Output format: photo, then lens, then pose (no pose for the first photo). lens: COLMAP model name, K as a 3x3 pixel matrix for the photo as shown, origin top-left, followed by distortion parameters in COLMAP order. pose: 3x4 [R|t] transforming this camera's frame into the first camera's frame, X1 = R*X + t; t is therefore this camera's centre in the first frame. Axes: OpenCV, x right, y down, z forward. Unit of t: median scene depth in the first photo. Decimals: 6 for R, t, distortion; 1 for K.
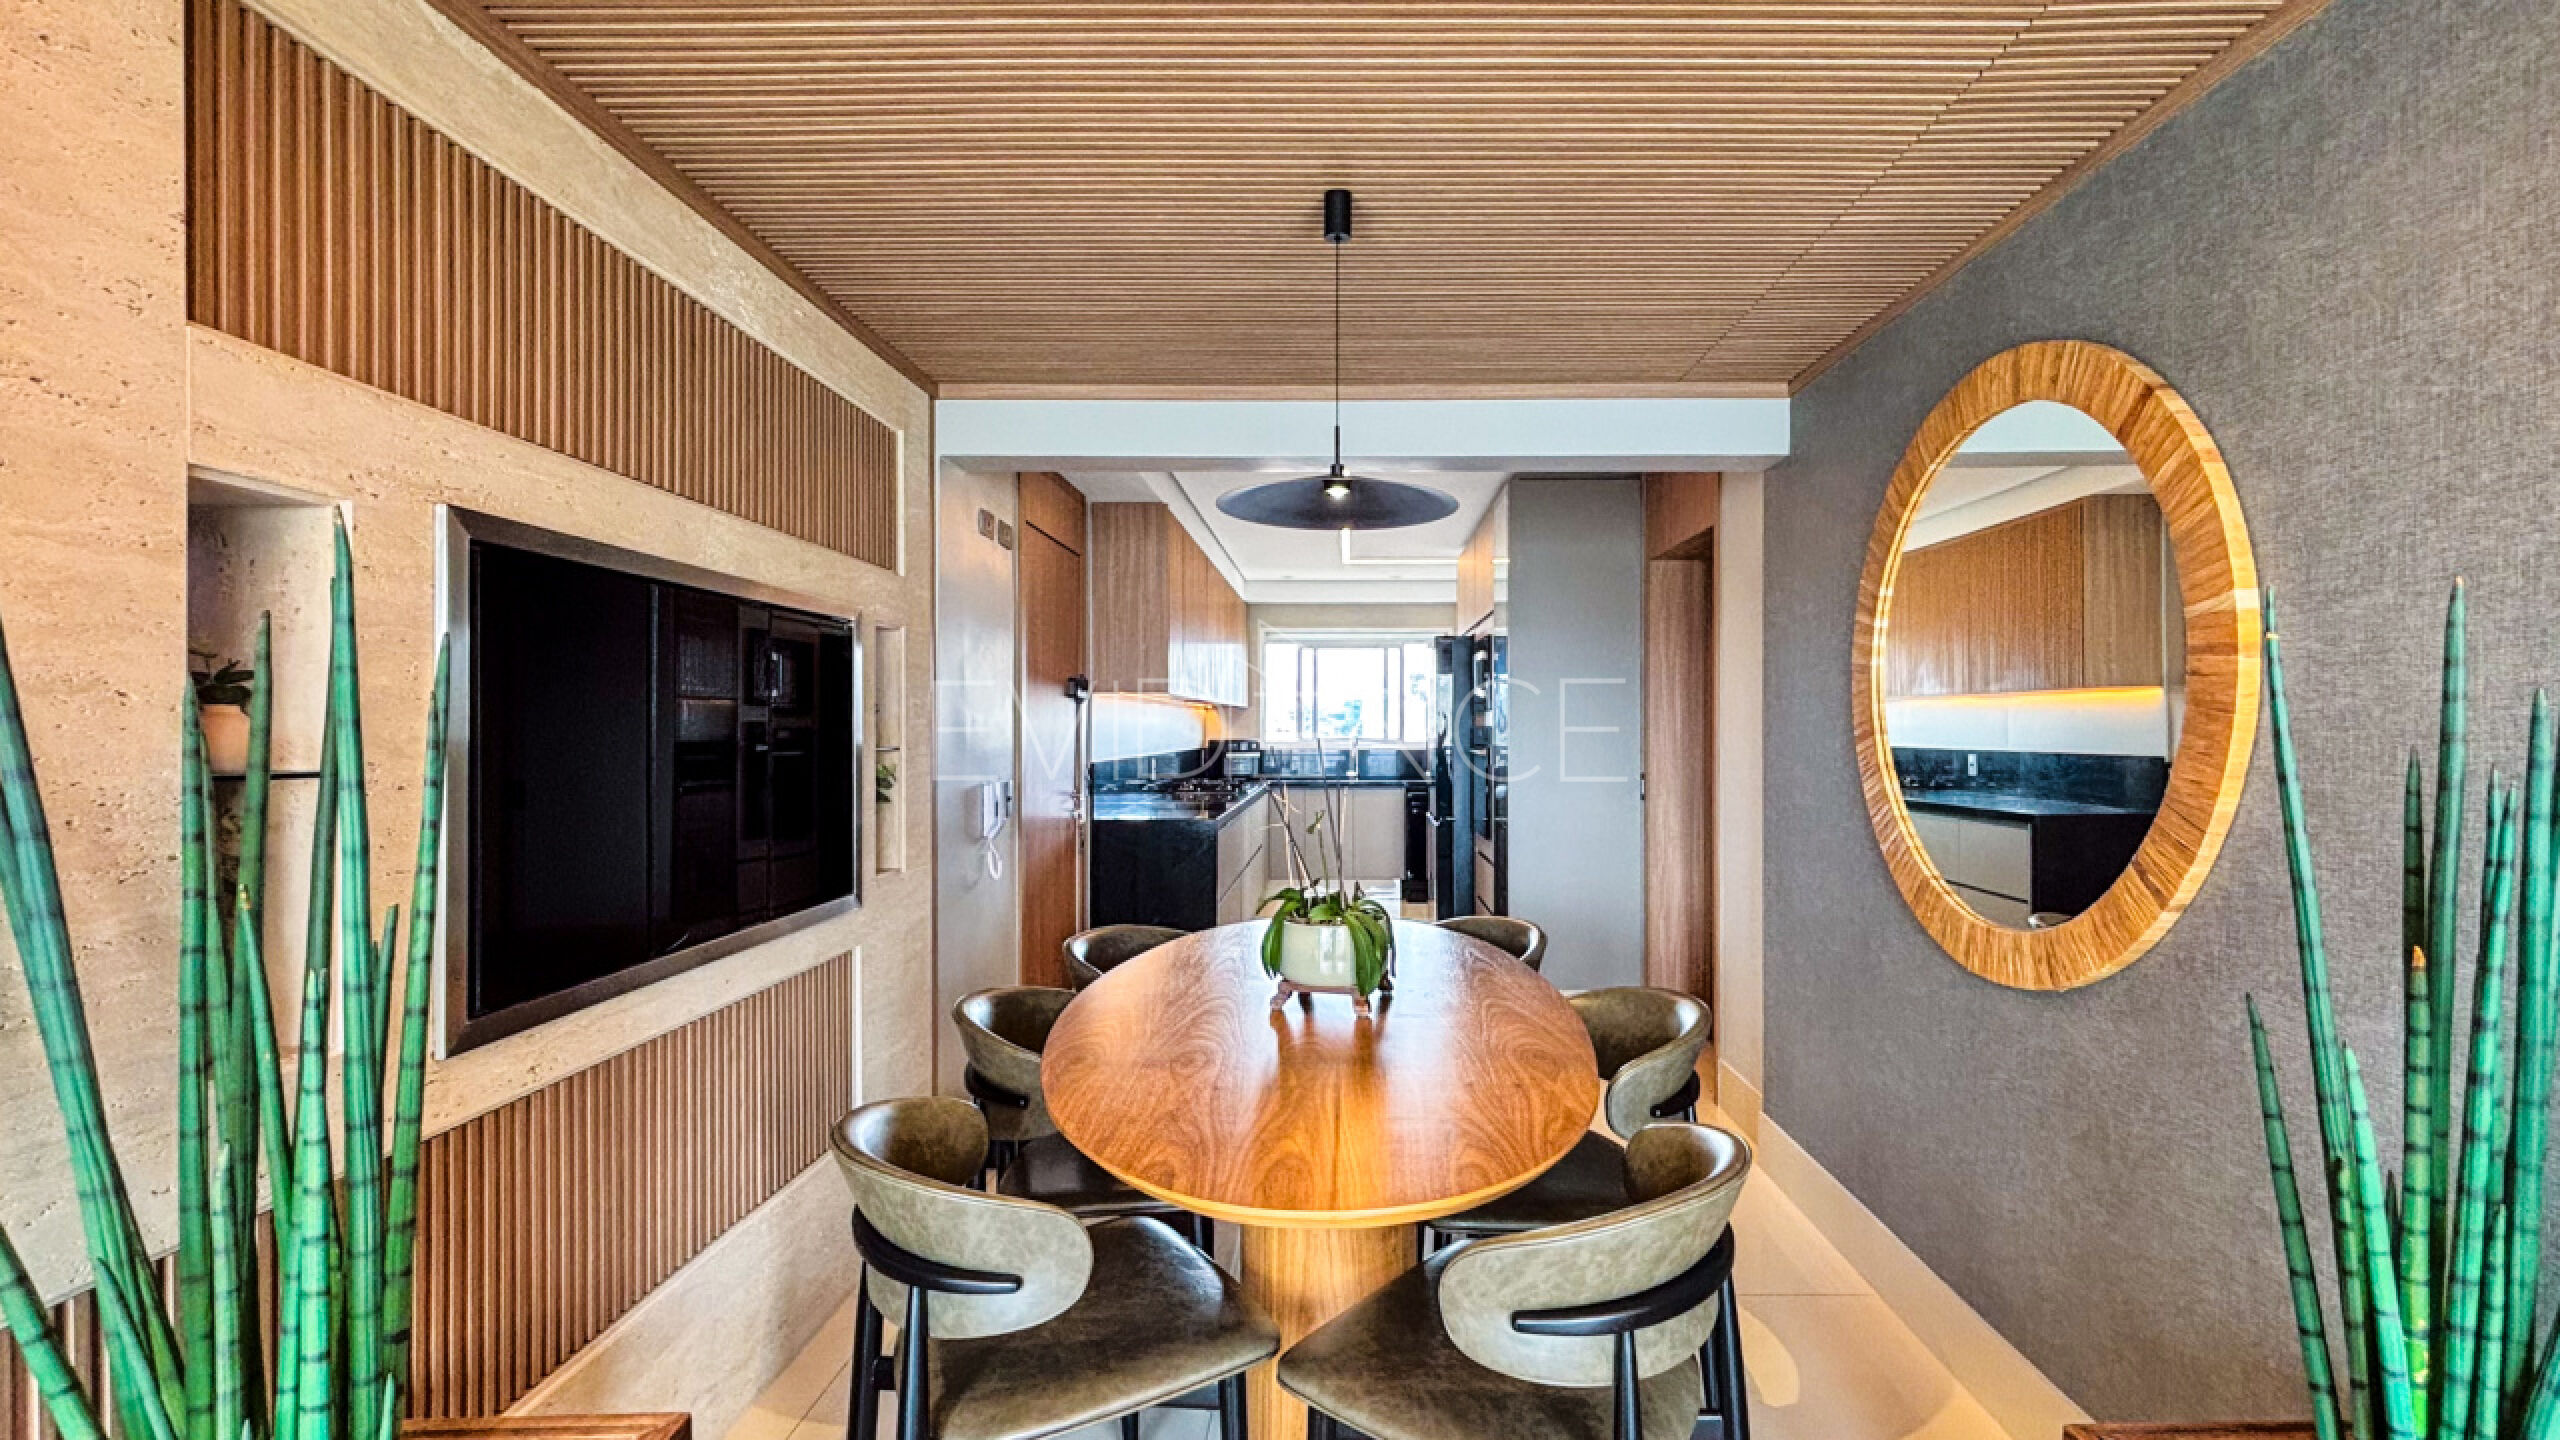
lens RADIAL K [[1115.7, 0, 1348.3], [0, 1115.7, 733.9], [0, 0, 1]] dist [-0.004524, -0.000390]
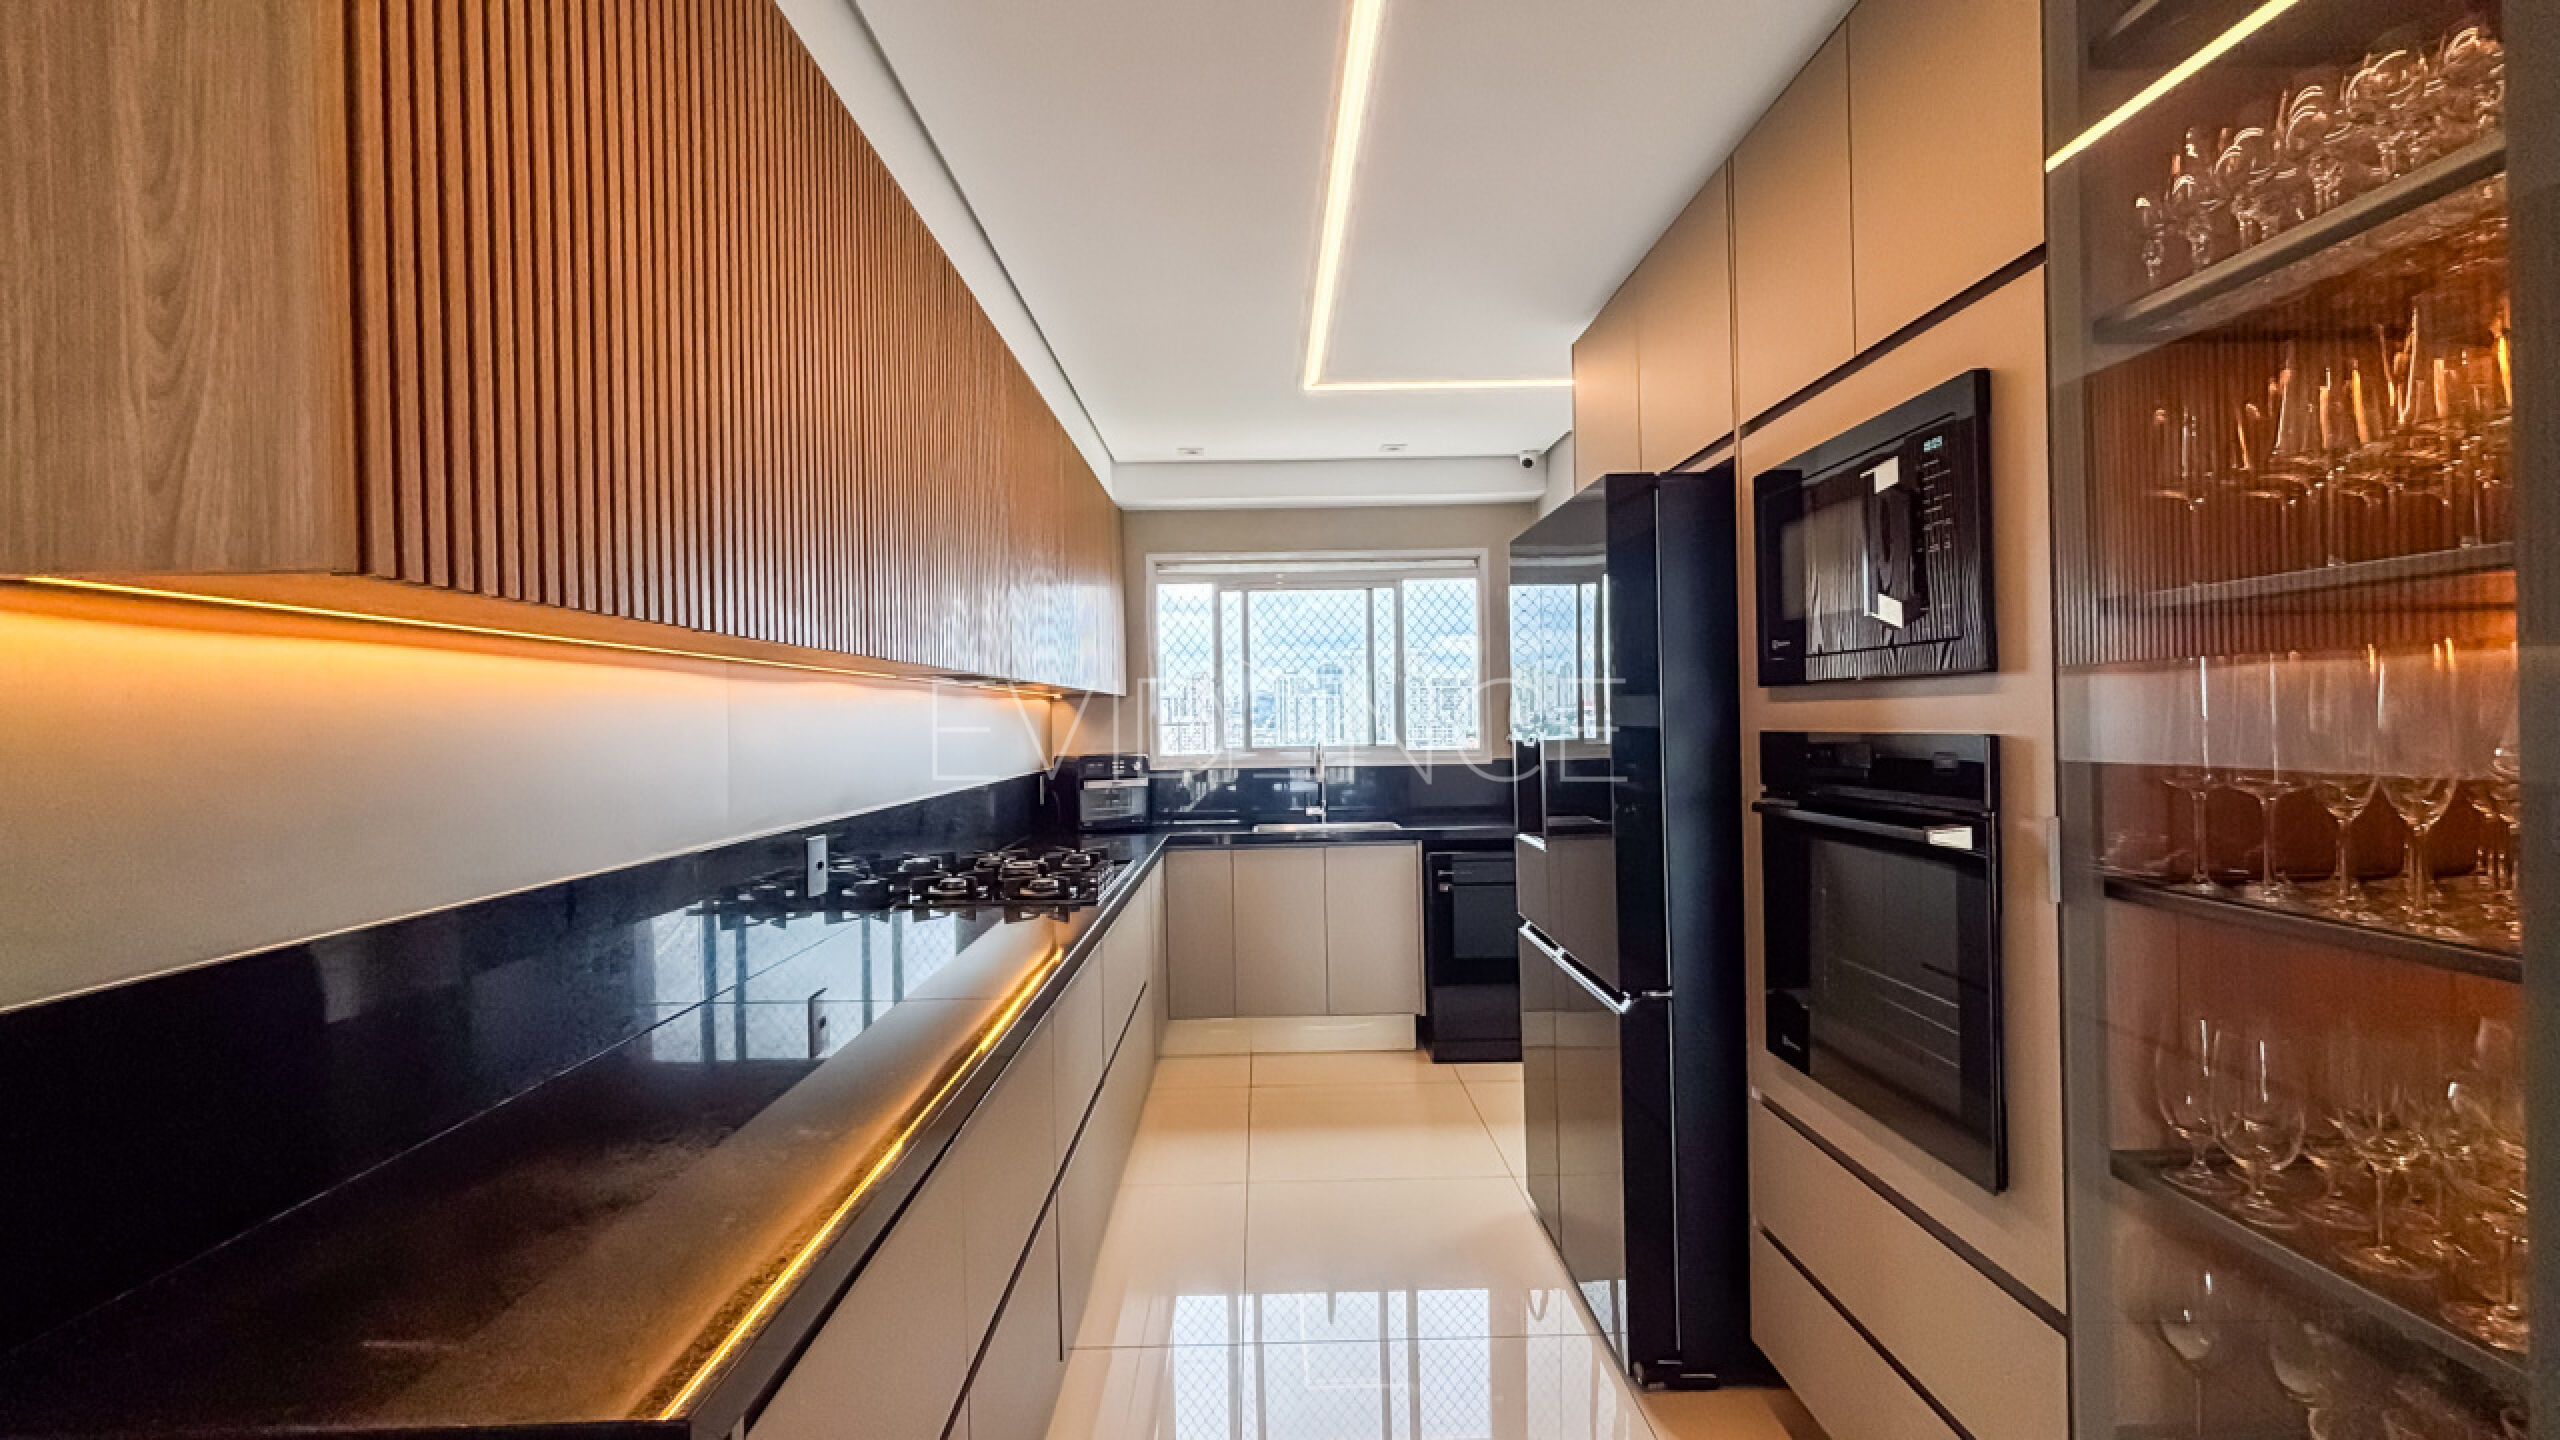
lens RADIAL K [[1053.5, 0, 1280.0], [0, 1053.5, 717.6], [0, 0, 1]] dist [-0.000316, 0.001737]
pose [[0.999757, -0.012295, 0.018285, -0.023588], [0.012411, 0.999904, -0.006228, -0.008677], [-0.018207, 0.006453, 0.999813, 0.483812]]
